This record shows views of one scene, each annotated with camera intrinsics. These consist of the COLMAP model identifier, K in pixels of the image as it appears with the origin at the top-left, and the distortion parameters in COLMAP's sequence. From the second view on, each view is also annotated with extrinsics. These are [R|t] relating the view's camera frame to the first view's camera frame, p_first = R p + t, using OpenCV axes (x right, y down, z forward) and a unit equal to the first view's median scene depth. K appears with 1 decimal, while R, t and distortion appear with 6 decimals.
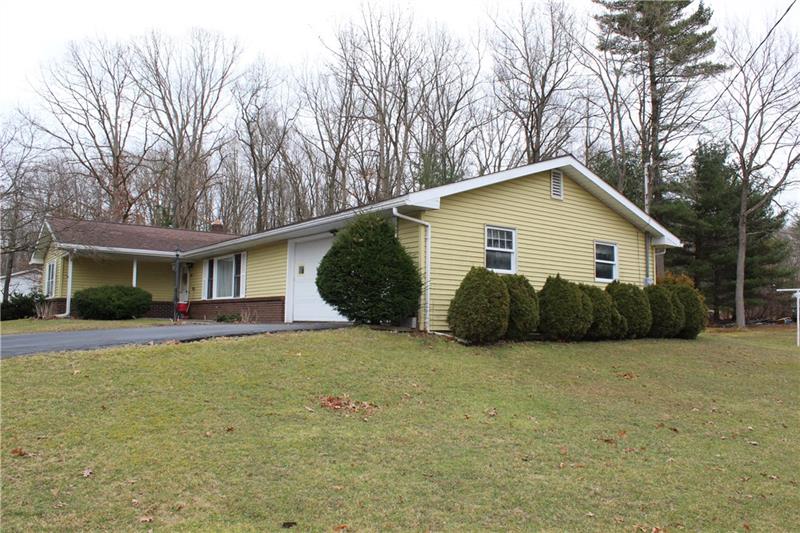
lens RADIAL K [[663.1, 0, 409.9], [0, 663.1, 267.4], [0, 0, 1]] dist [-0.173020, 0.126213]
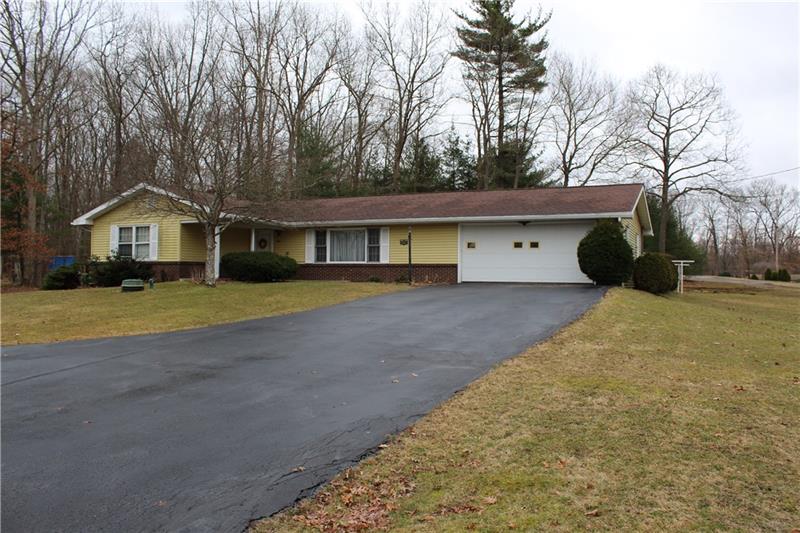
lens RADIAL K [[663.1, 0, 409.9], [0, 663.1, 267.4], [0, 0, 1]] dist [-0.173020, 0.126213]
pose [[0.876833, 0.006063, 0.480756, -0.722076], [-0.040150, 0.997351, 0.060650, -0.022032], [-0.479115, -0.072482, 0.874754, -0.126765]]
